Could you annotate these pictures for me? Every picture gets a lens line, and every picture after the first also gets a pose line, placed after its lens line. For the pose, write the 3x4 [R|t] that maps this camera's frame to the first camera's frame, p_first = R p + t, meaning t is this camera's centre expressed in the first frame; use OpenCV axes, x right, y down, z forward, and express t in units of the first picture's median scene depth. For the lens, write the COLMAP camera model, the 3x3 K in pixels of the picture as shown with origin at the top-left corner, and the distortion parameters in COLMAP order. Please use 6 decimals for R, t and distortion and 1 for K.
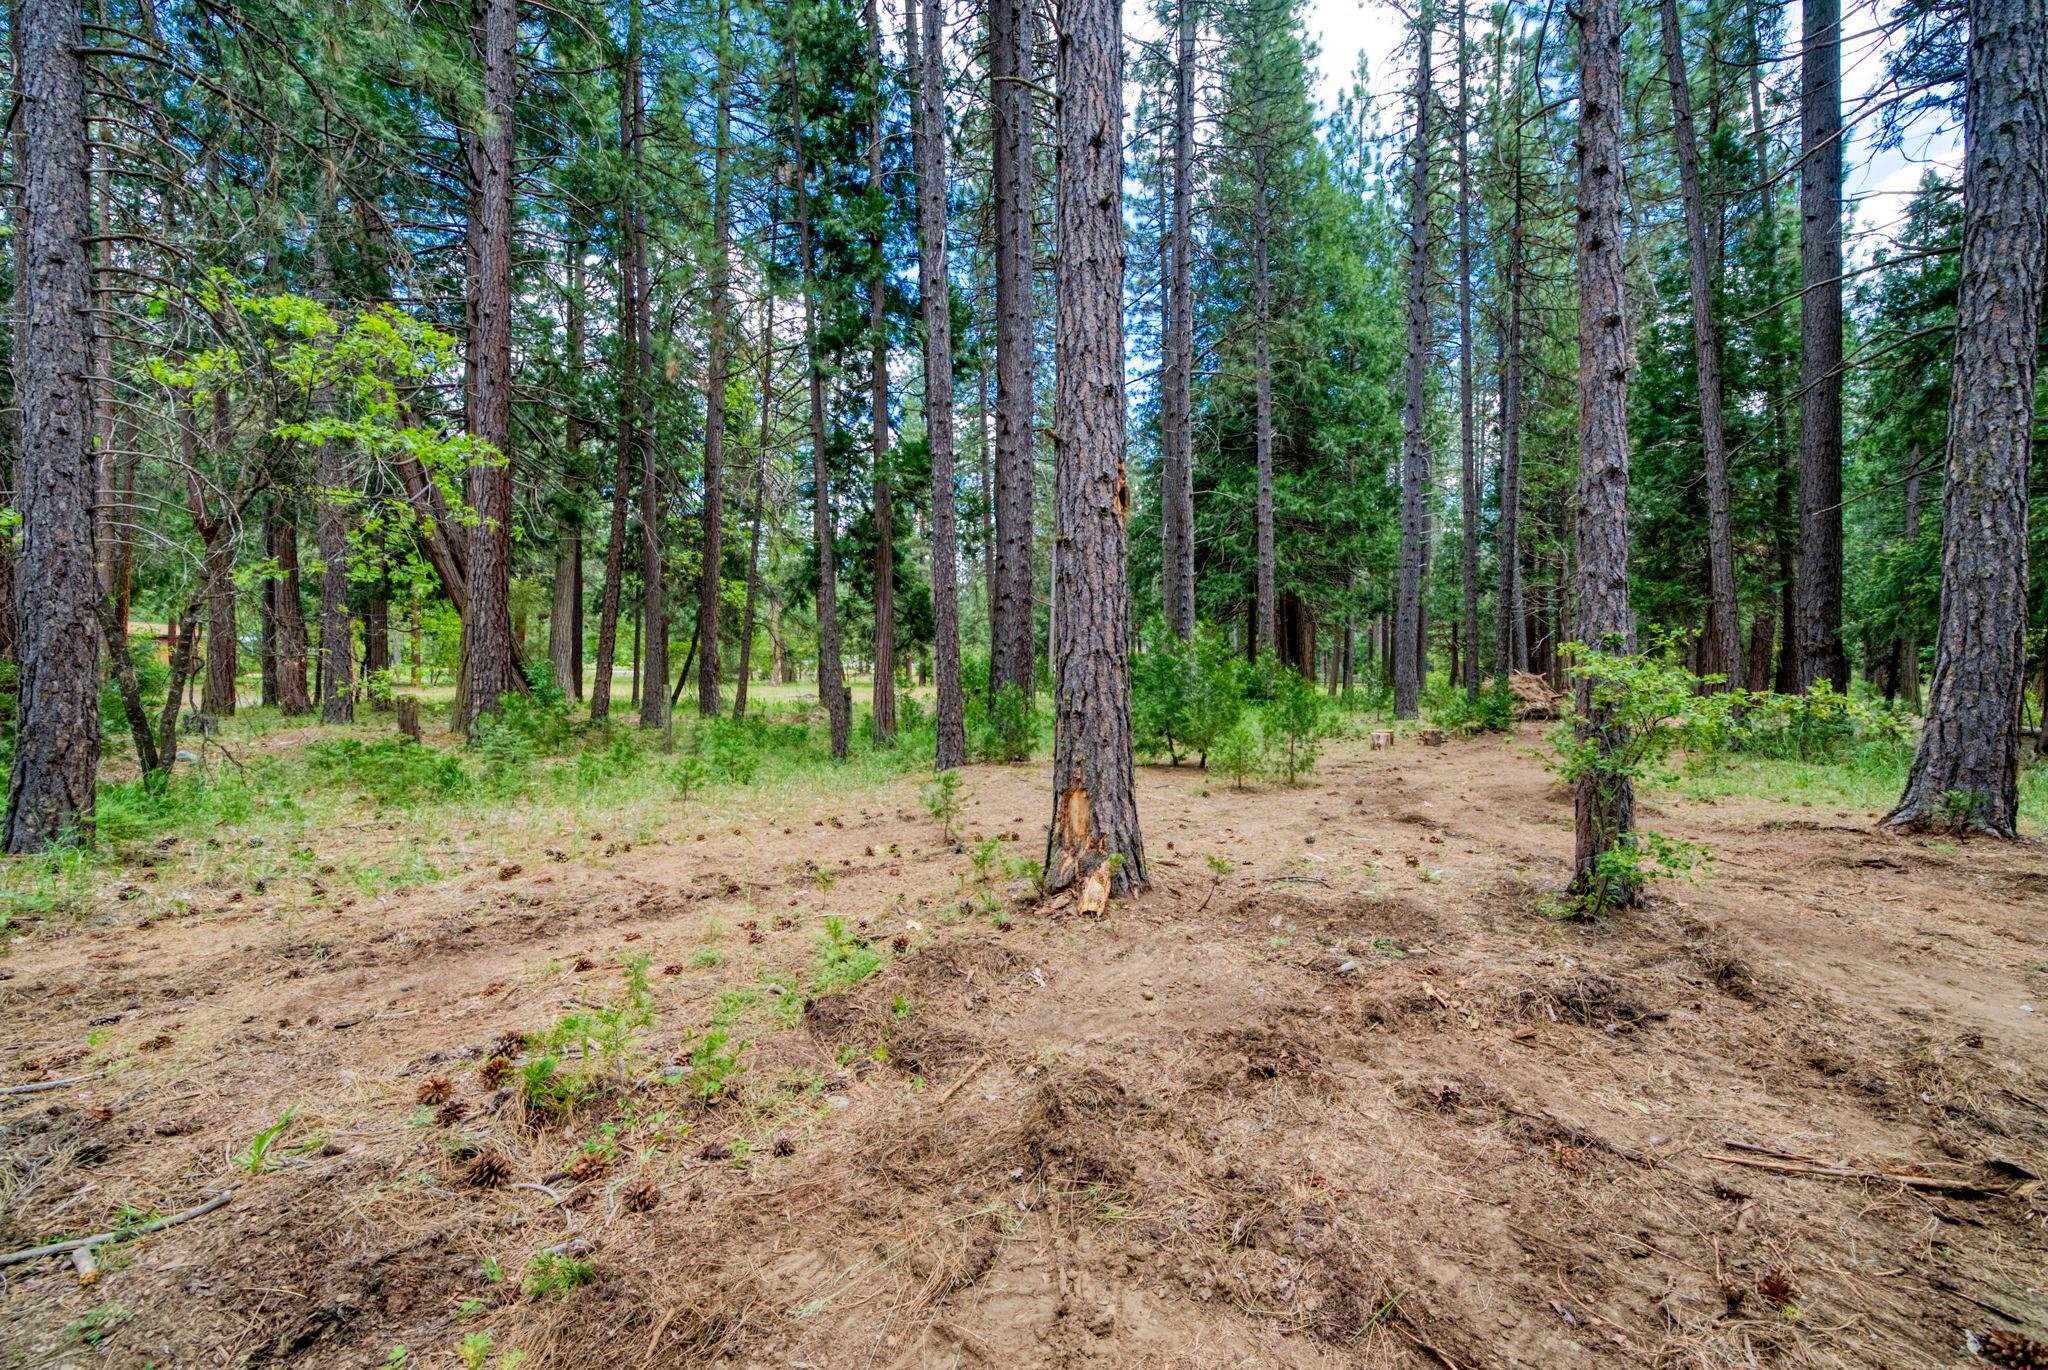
lens RADIAL K [[715.1, 0, 1025.3], [0, 715.1, 641.7], [0, 0, 1]] dist [-0.006084, -0.000073]
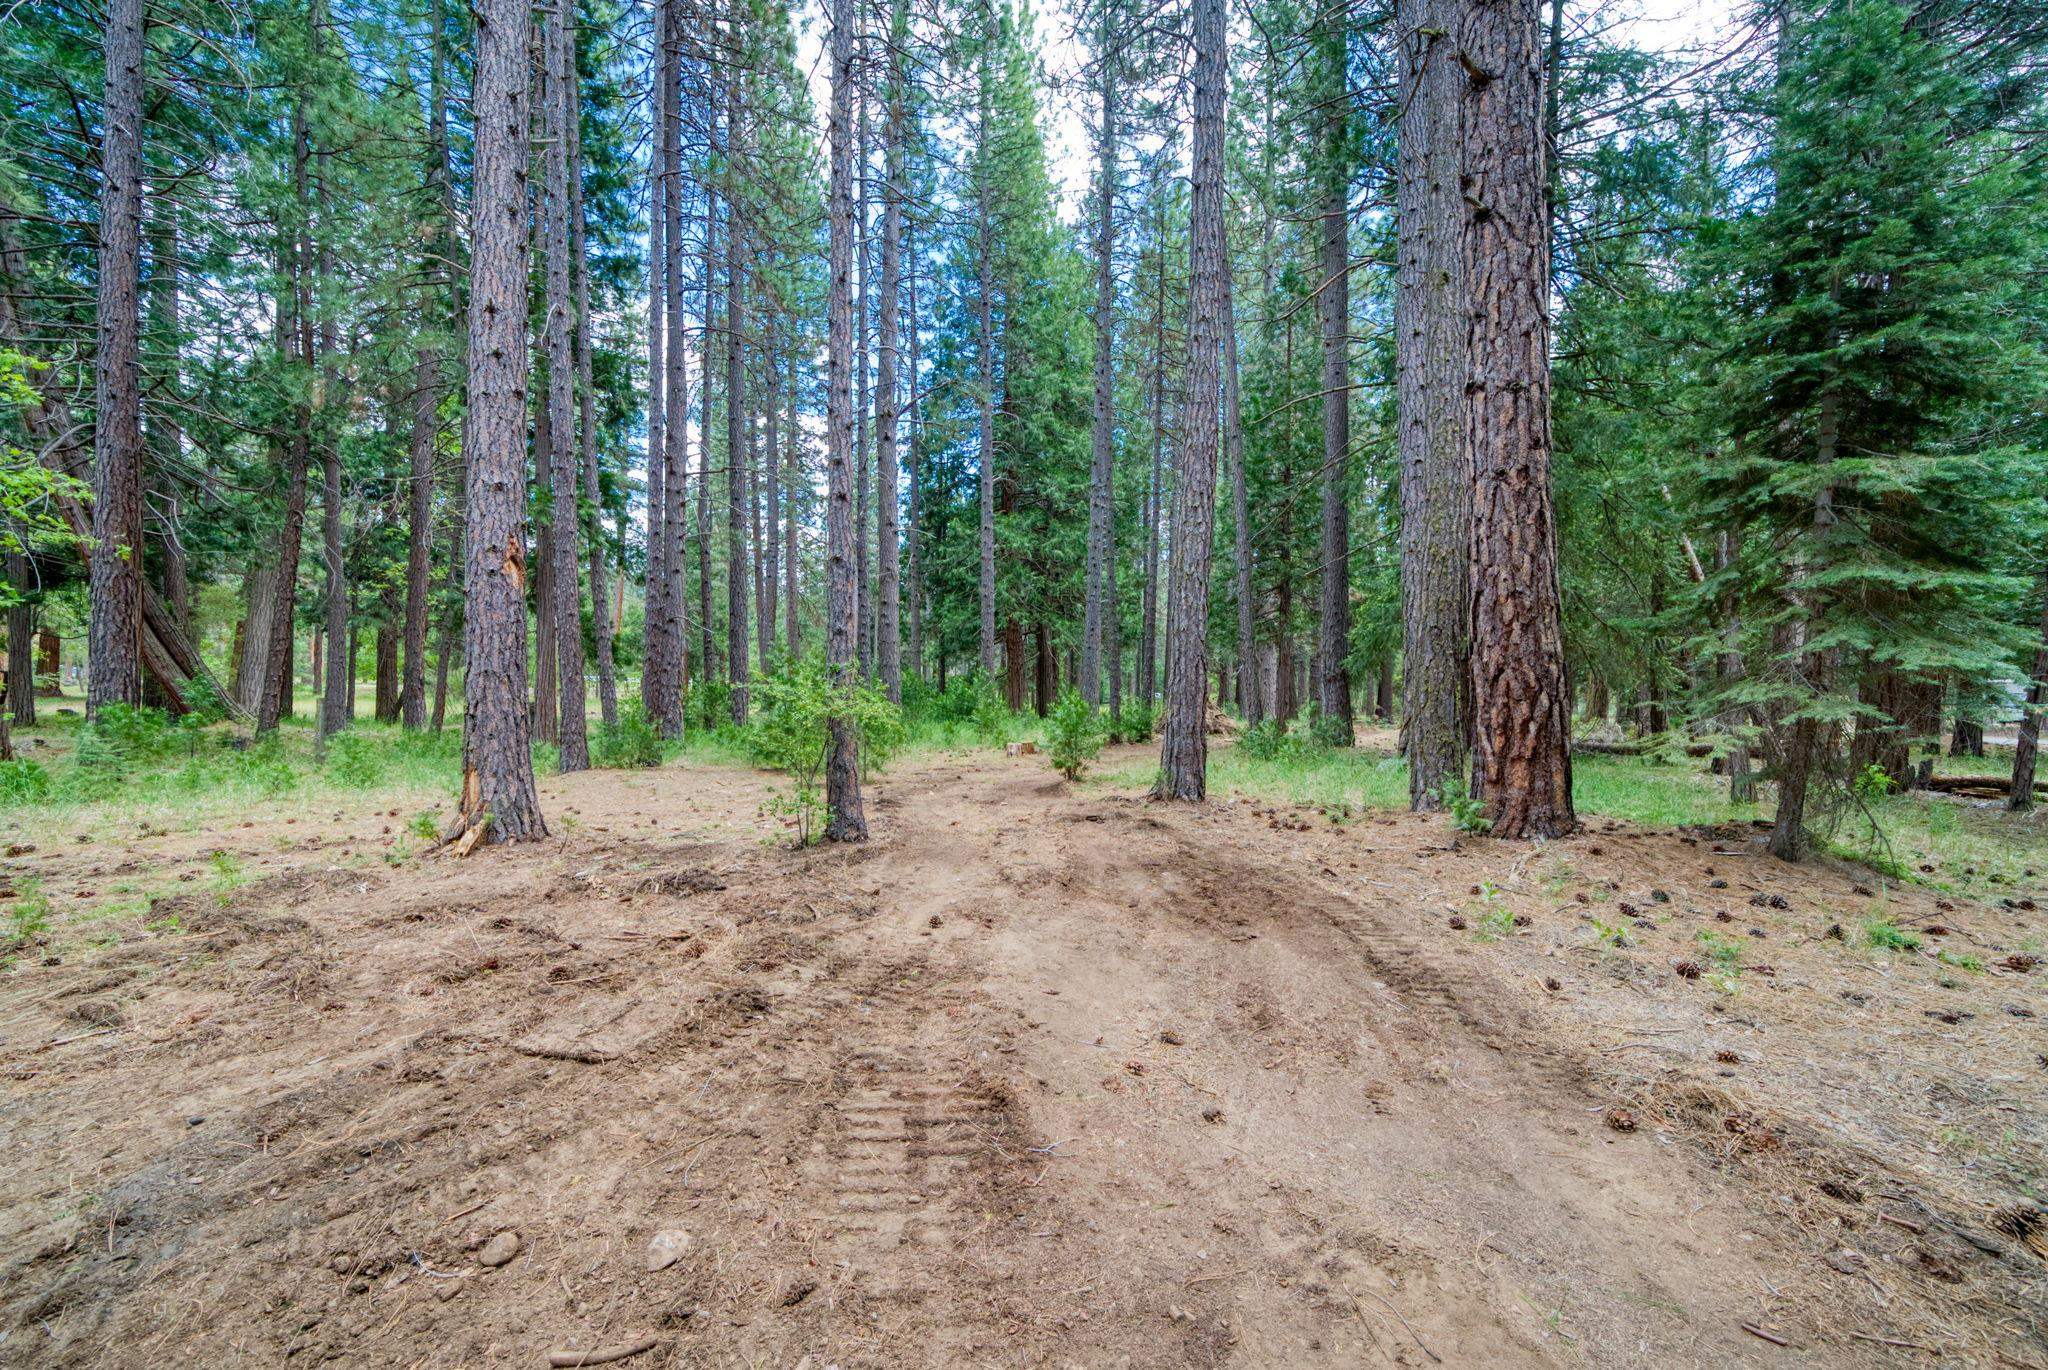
lens RADIAL K [[734.0, 0, 1035.6], [0, 734.0, 663.7], [0, 0, 1]] dist [-0.001823, 0.000269]
pose [[0.985683, 0.014756, 0.167963, 0.916762], [-0.015445, 0.999877, 0.002799, -0.022474], [-0.167901, -0.005353, 0.985789, -0.602560]]
